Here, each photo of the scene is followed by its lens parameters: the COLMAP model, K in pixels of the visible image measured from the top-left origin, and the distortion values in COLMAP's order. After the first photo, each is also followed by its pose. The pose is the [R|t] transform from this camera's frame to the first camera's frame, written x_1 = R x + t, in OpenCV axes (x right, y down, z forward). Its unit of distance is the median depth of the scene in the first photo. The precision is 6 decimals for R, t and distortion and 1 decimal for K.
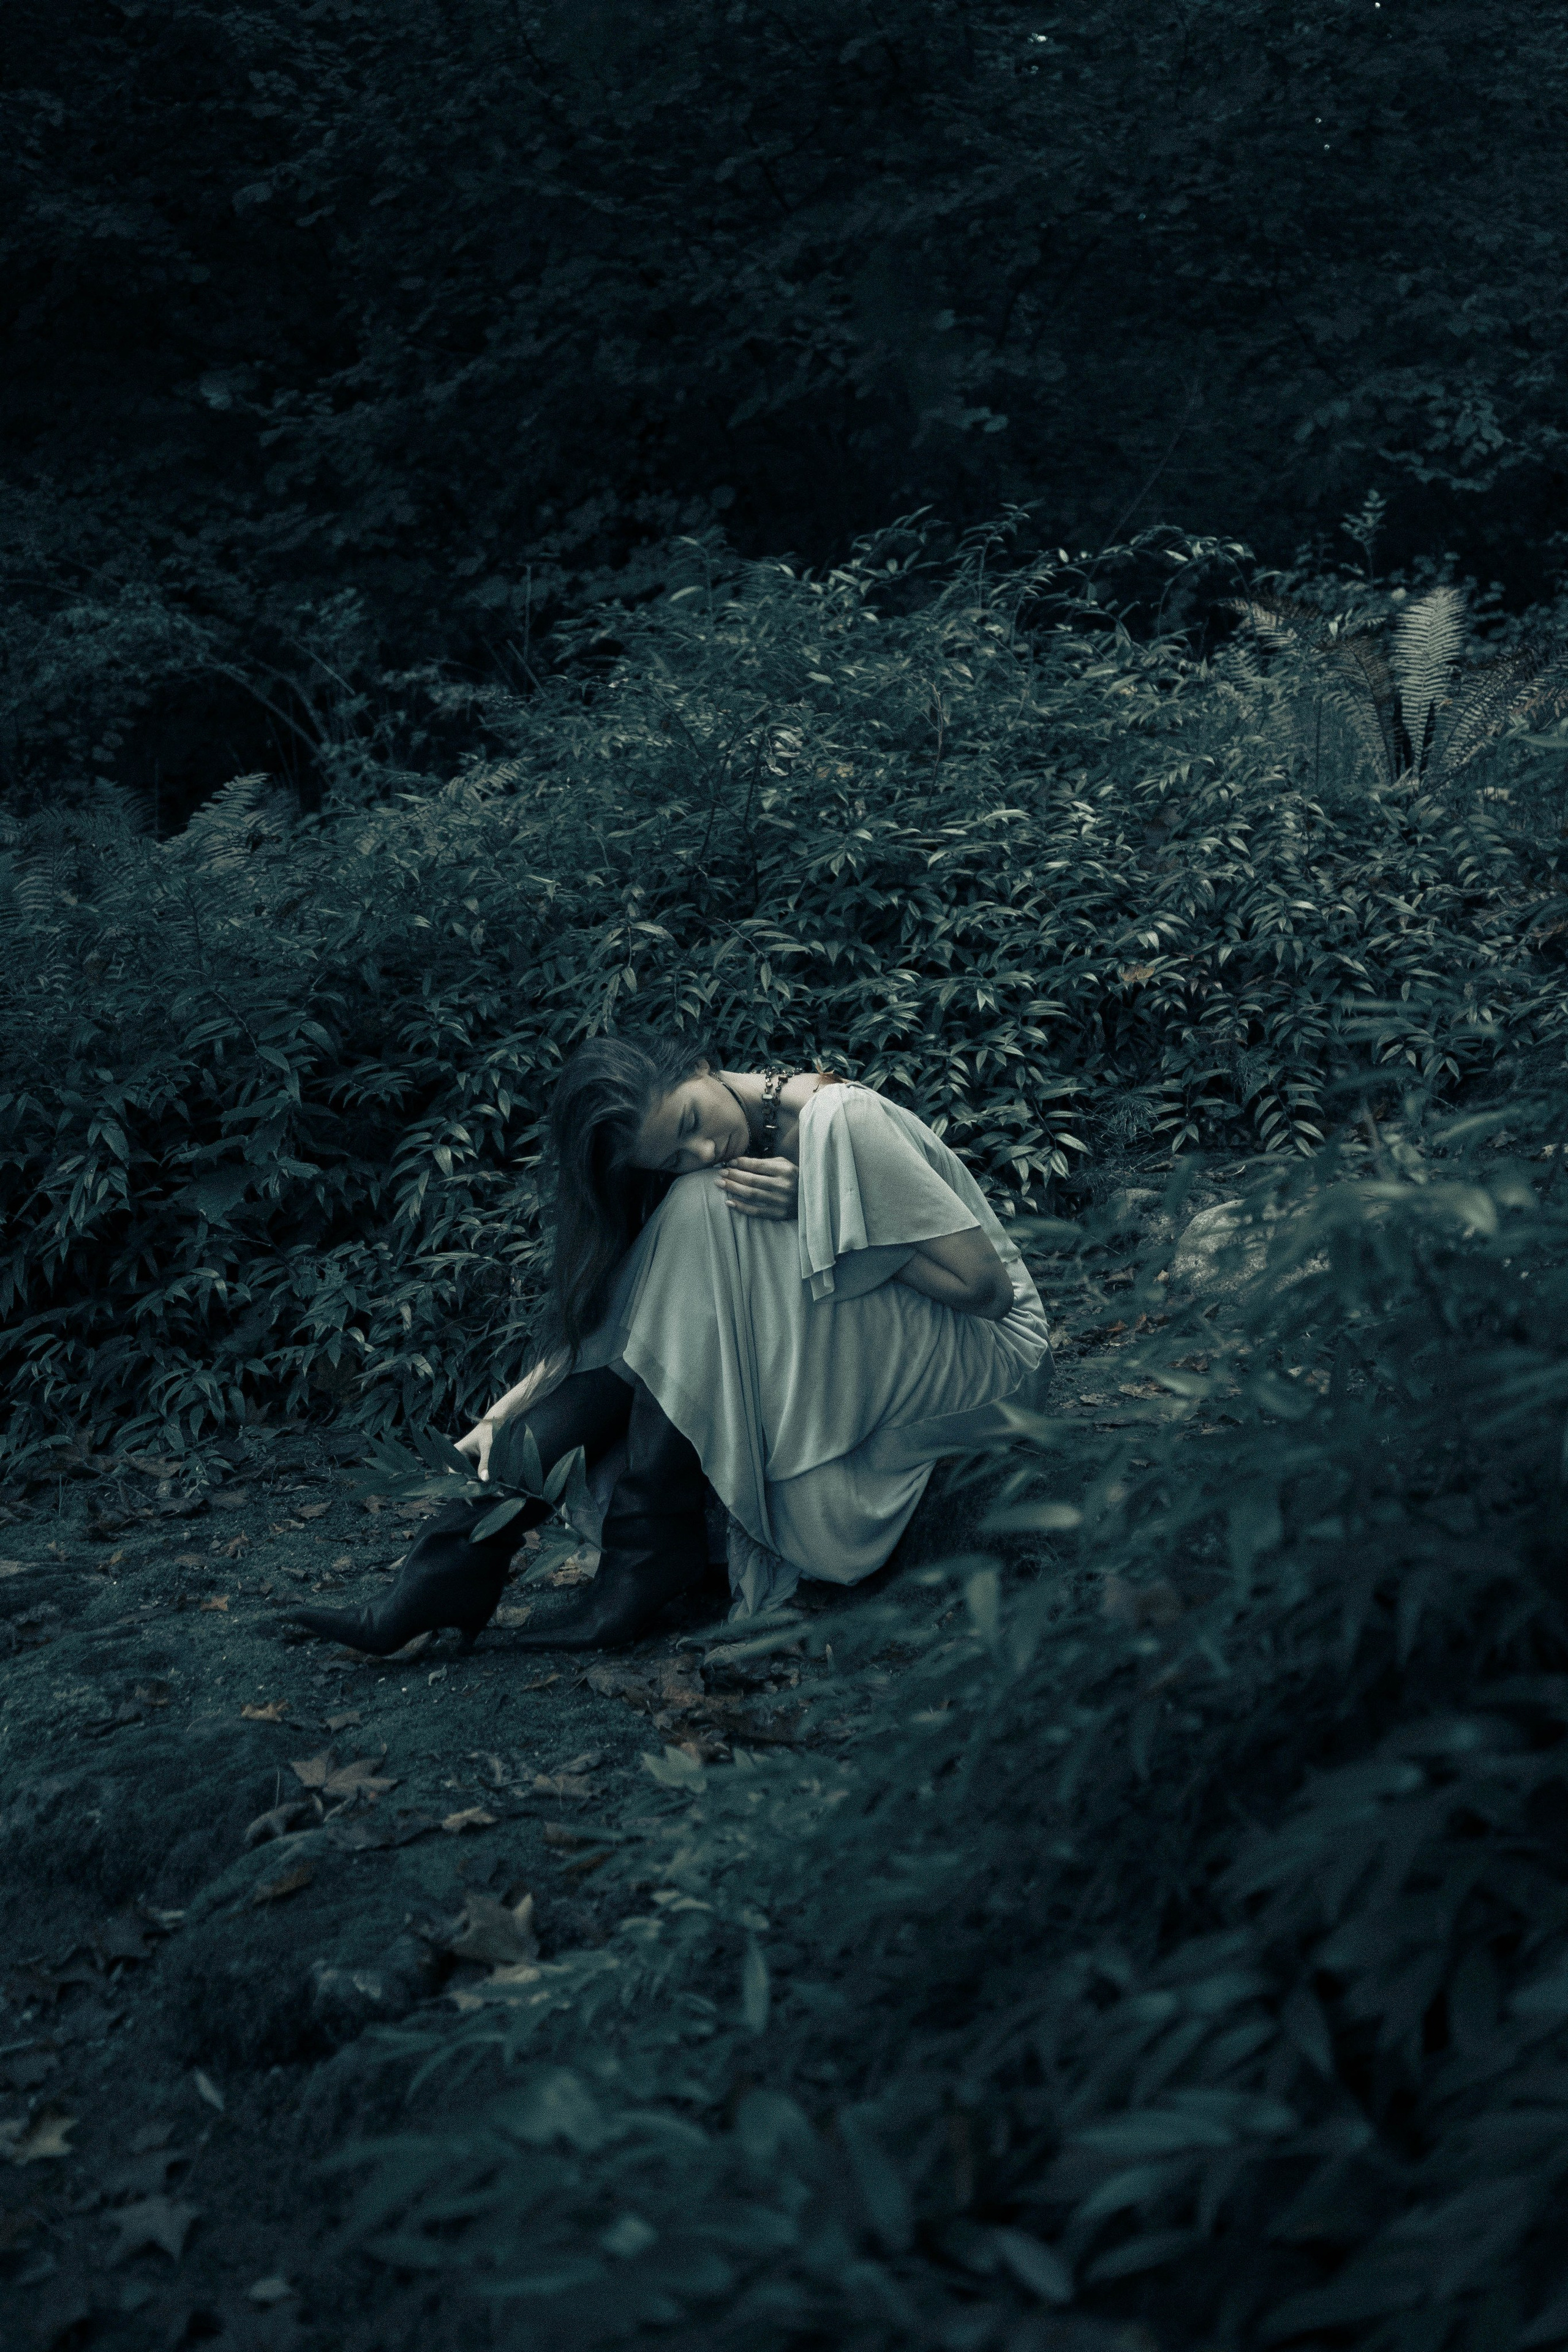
lens RADIAL K [[2518.0, 0, 842.9], [0, 2518.0, 1119.7], [0, 0, 1]] dist [0.070992, -0.272874]
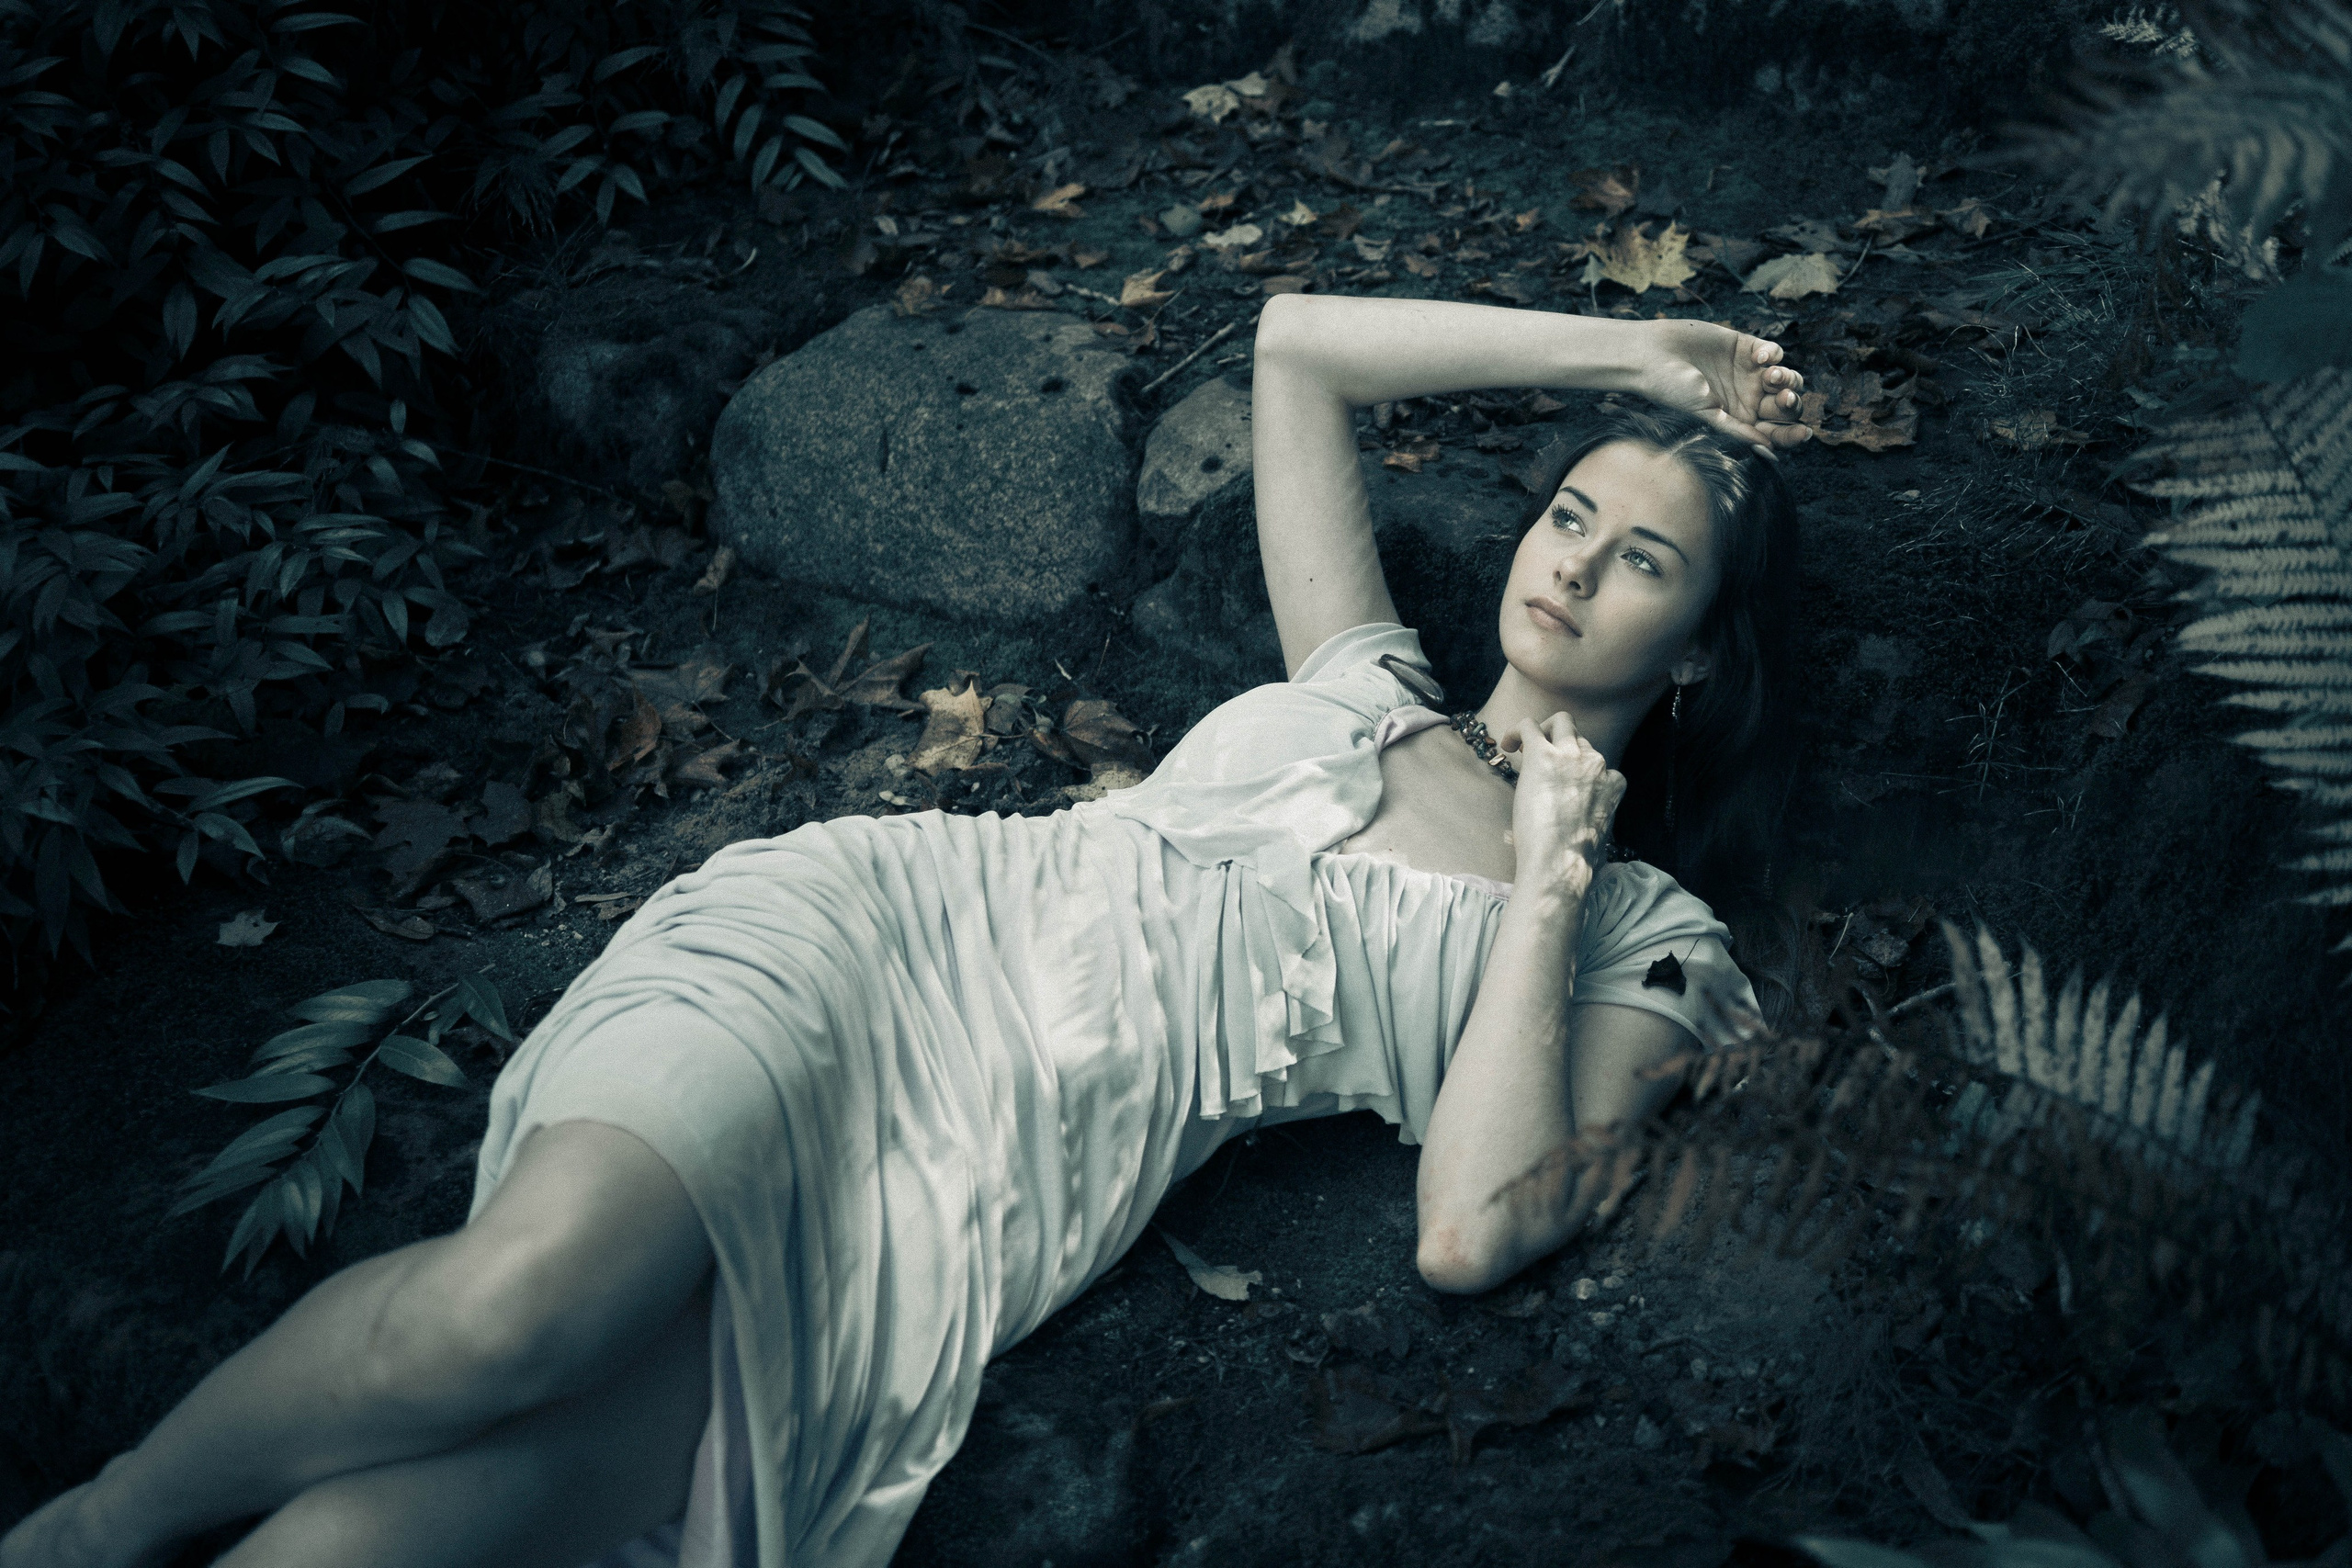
lens RADIAL K [[2364.8, 0, 1176.0], [0, 2364.8, 784.0], [0, 0, 1]] dist [0.085447, -0.304682]
pose [[0.871429, -0.303014, 0.385738, 0.000816], [0.112332, 0.888762, 0.444391, -0.097412], [-0.477486, -0.343924, 0.808531, 0.472191]]
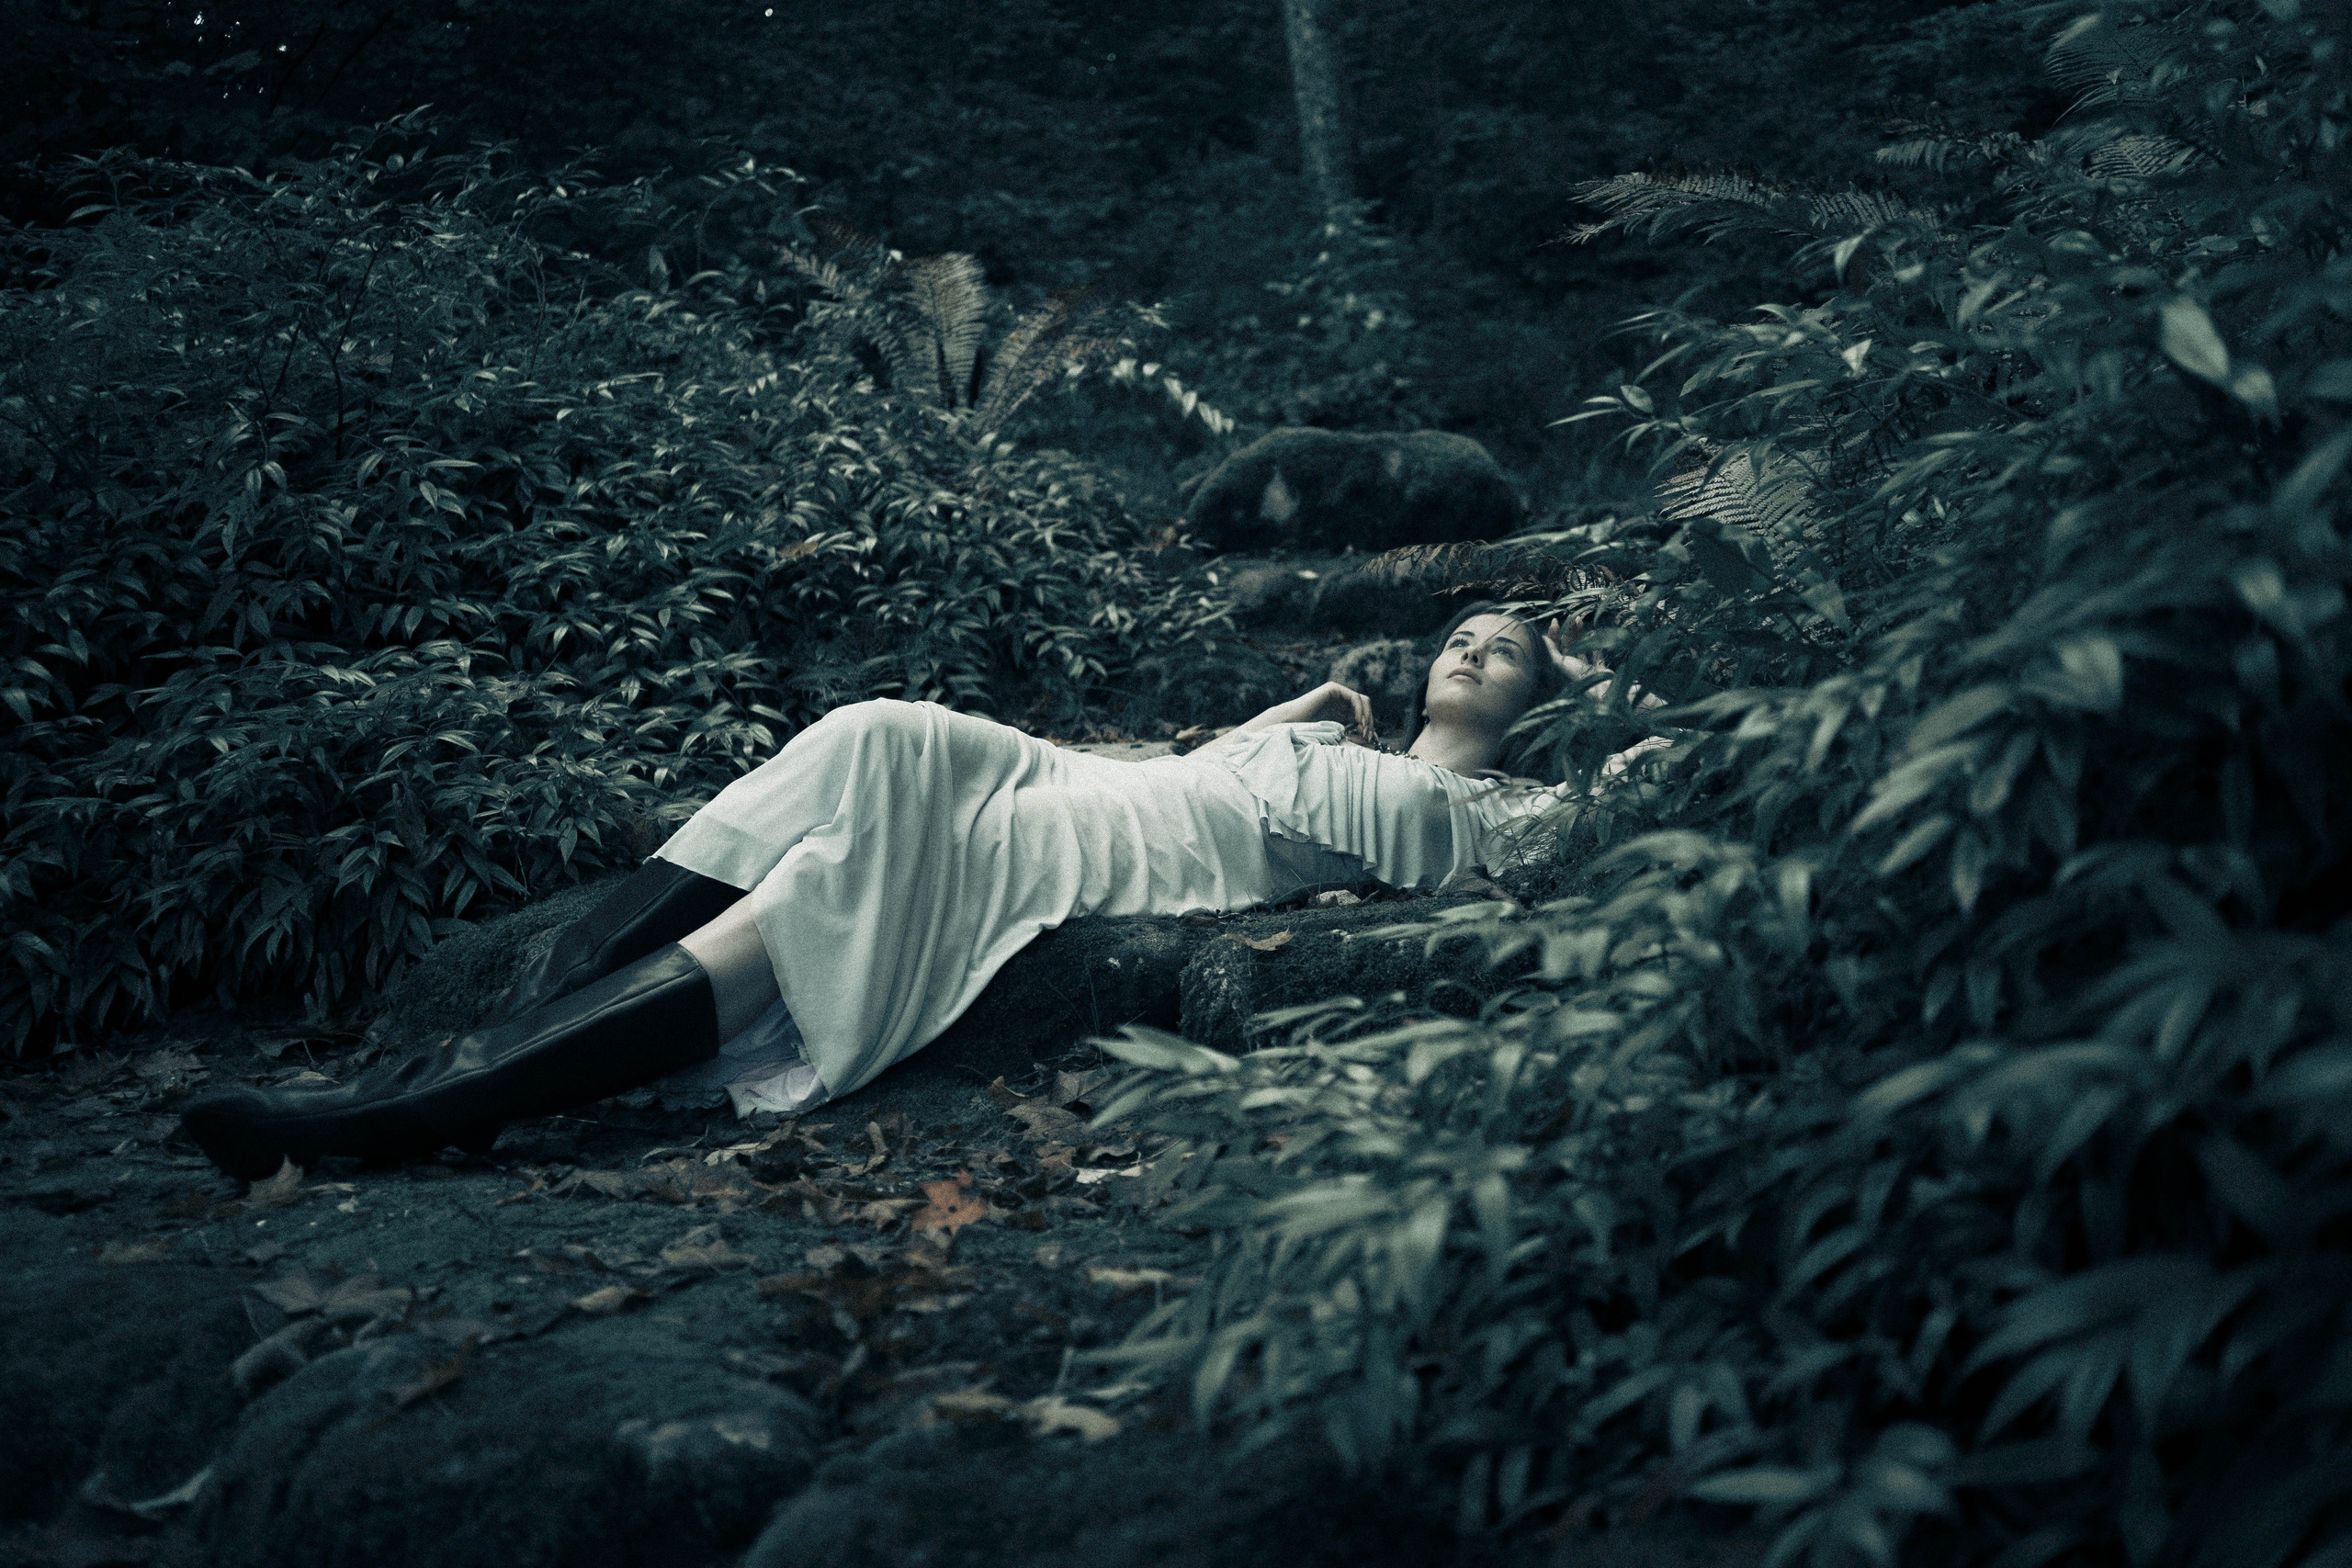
lens RADIAL K [[2370.3, 0, 1176.0], [0, 2370.3, 784.0], [0, 0, 1]] dist [0.083812, -0.309767]
pose [[0.875284, -0.006711, 0.483562, -0.181843], [0.061349, 0.993366, -0.097260, 0.119698], [-0.479702, 0.114796, 0.869890, 0.202845]]
